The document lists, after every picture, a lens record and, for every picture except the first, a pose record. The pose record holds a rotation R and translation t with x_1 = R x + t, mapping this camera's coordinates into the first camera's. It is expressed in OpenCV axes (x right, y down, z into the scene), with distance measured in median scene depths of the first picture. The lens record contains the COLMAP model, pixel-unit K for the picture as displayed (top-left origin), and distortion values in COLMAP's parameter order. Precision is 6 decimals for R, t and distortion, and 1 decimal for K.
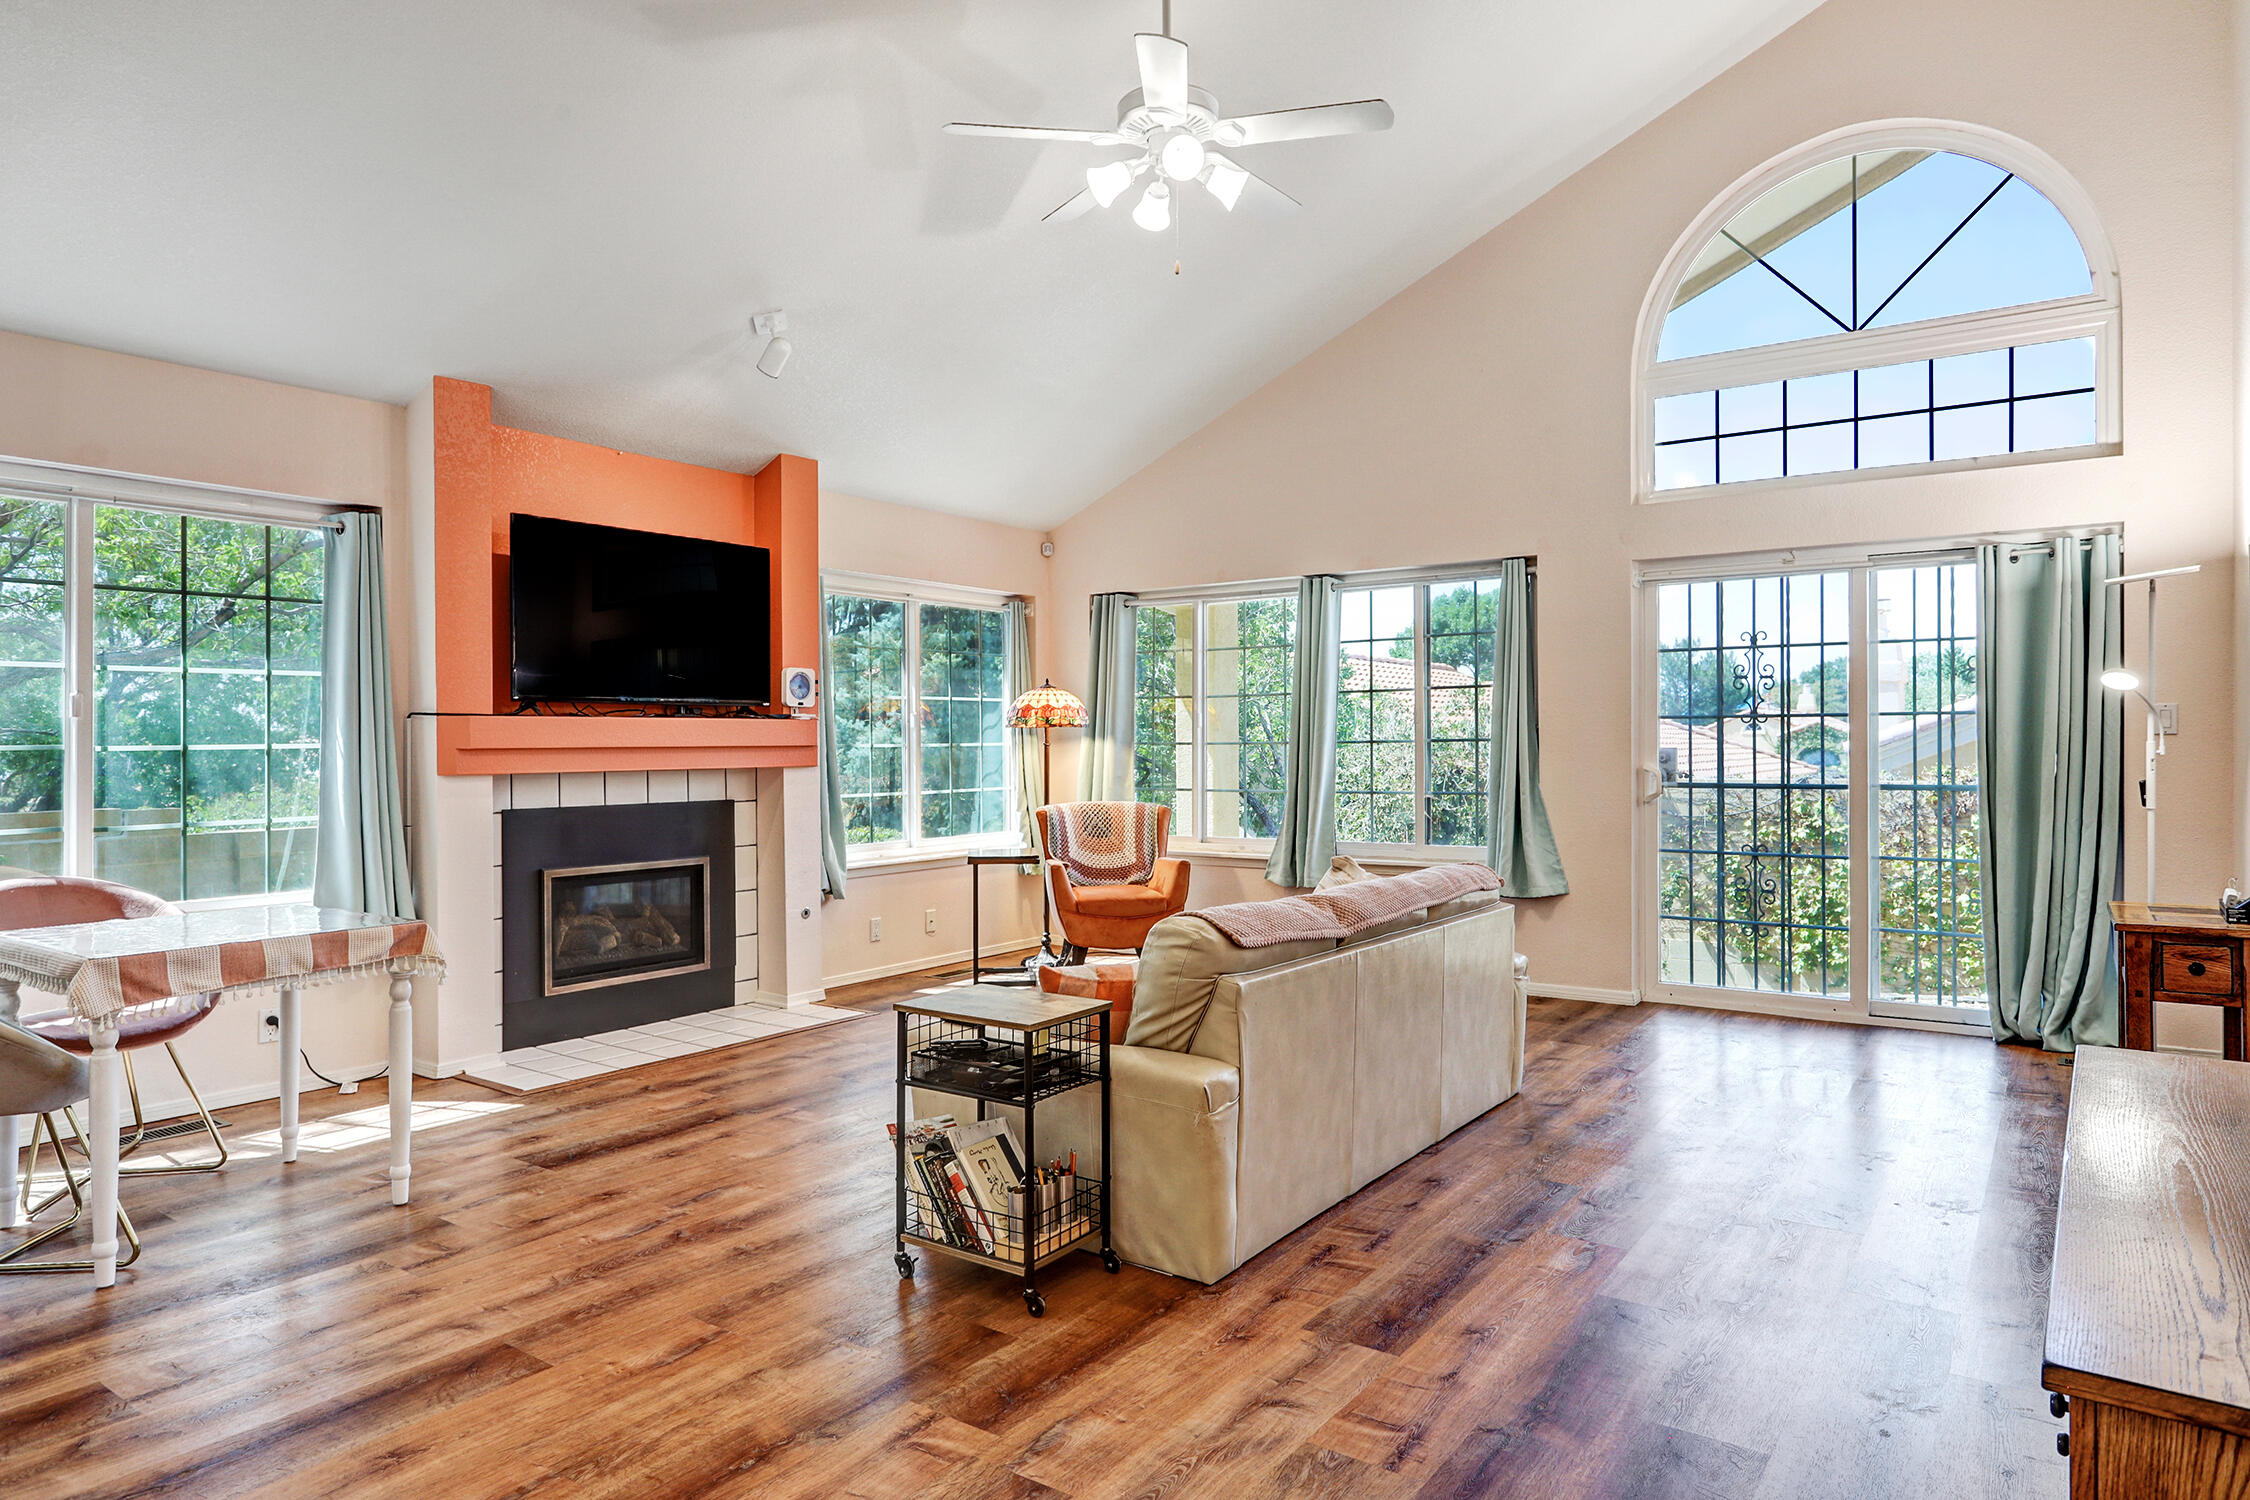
lens RADIAL K [[1343.4, 0, 1125.0], [0, 1343.4, 750.0], [0, 0, 1]] dist [-0.004649, -0.000872]
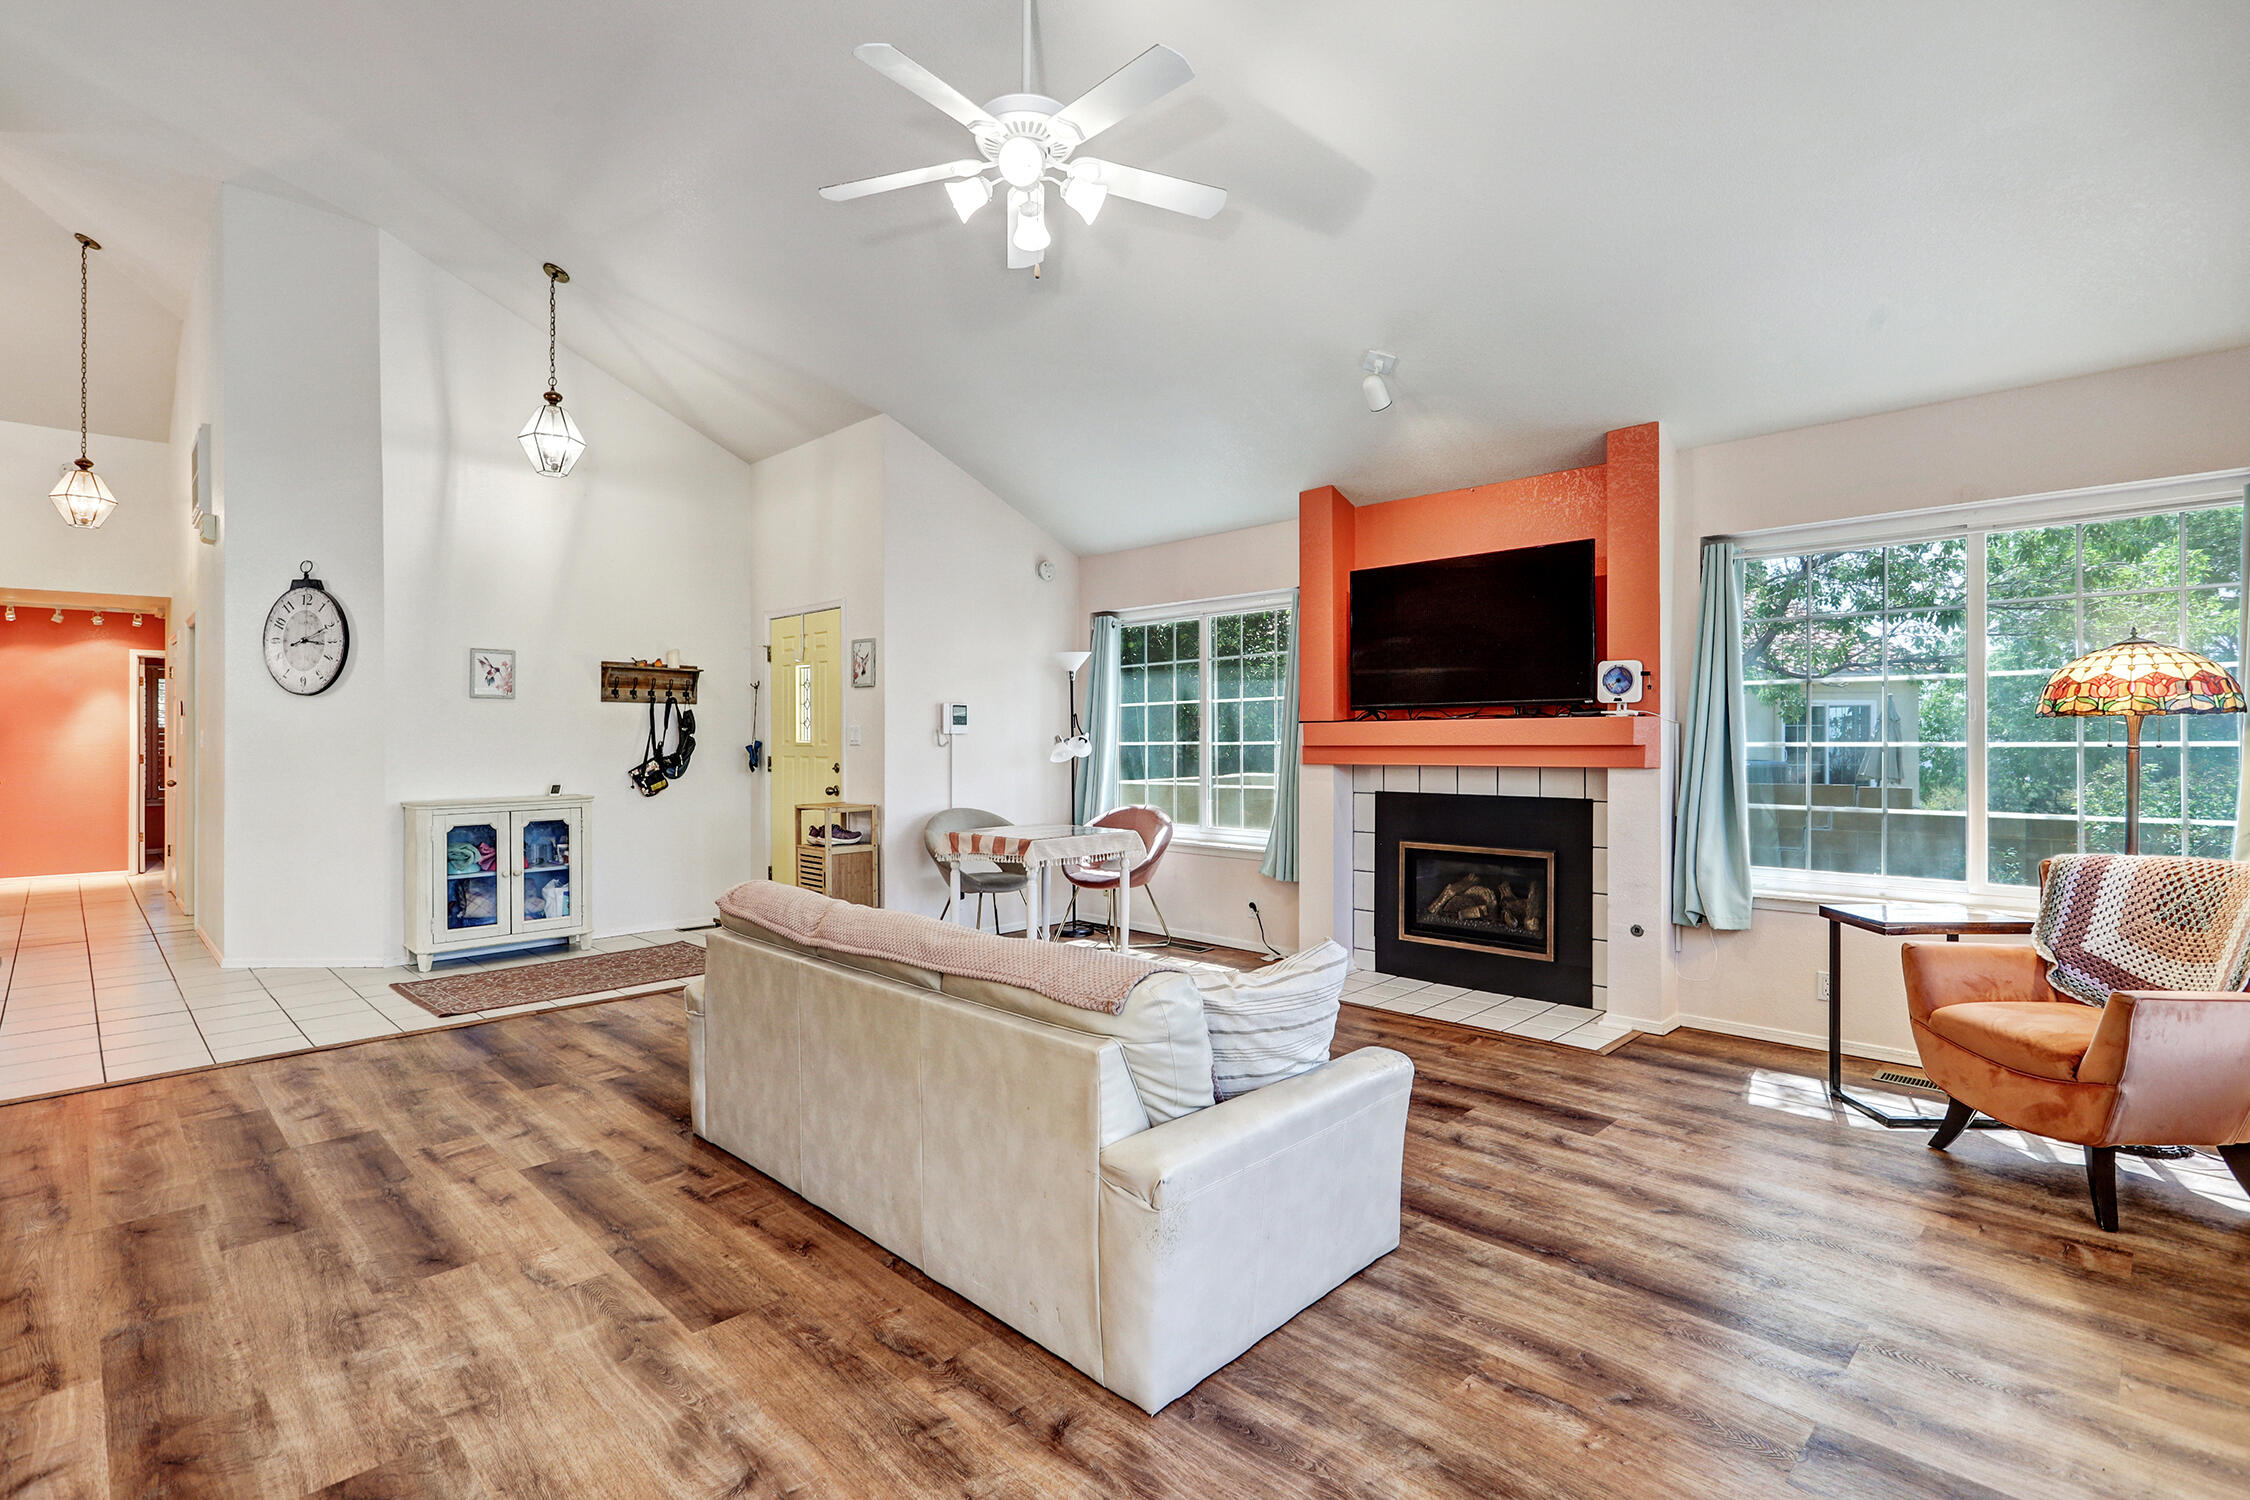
lens RADIAL K [[1065.2, 0, 1120.3], [0, 1065.2, 741.5], [0, 0, 1]] dist [0.000473, 0.000581]
pose [[-0.170069, 0.011912, -0.985360, 0.776315], [0.004580, 0.999926, 0.011297, -0.022542], [0.985422, -0.002592, -0.170111, 1.154174]]
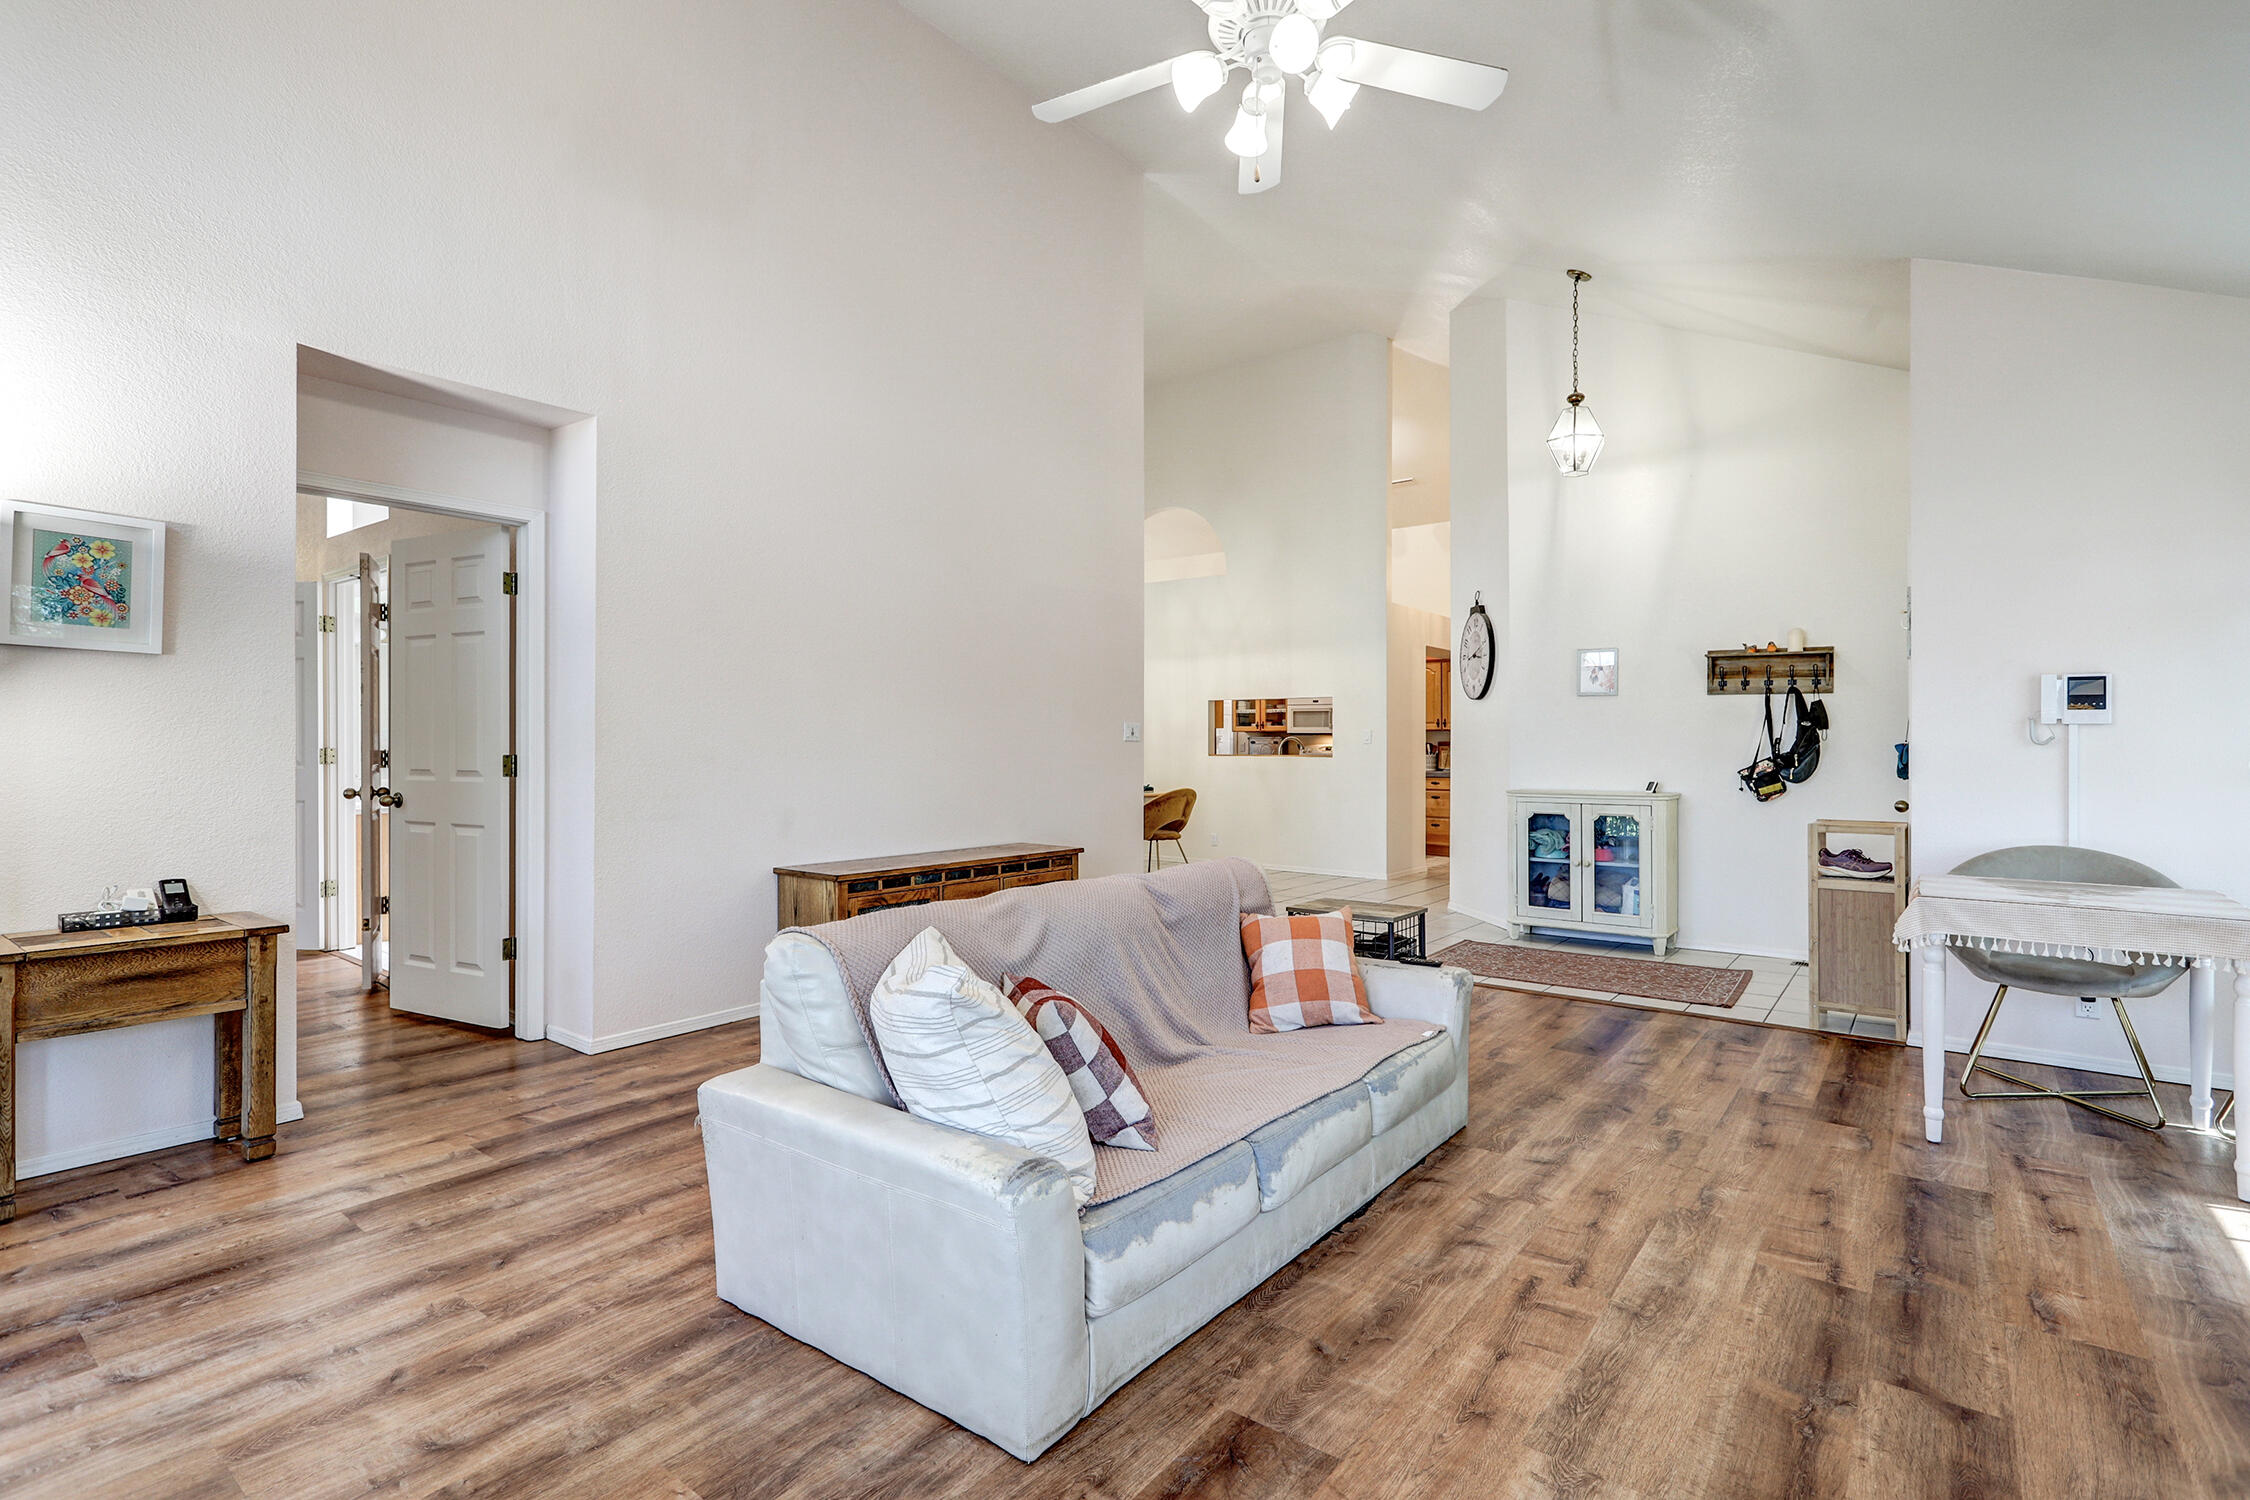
lens RADIAL K [[1065.2, 0, 1120.3], [0, 1065.2, 741.5], [0, 0, 1]] dist [0.000473, 0.000581]
pose [[-0.999056, 0.001706, 0.043403, 0.094437], [0.001635, 0.999997, -0.001679, -0.002301], [-0.043406, -0.001607, -0.999056, 1.616299]]
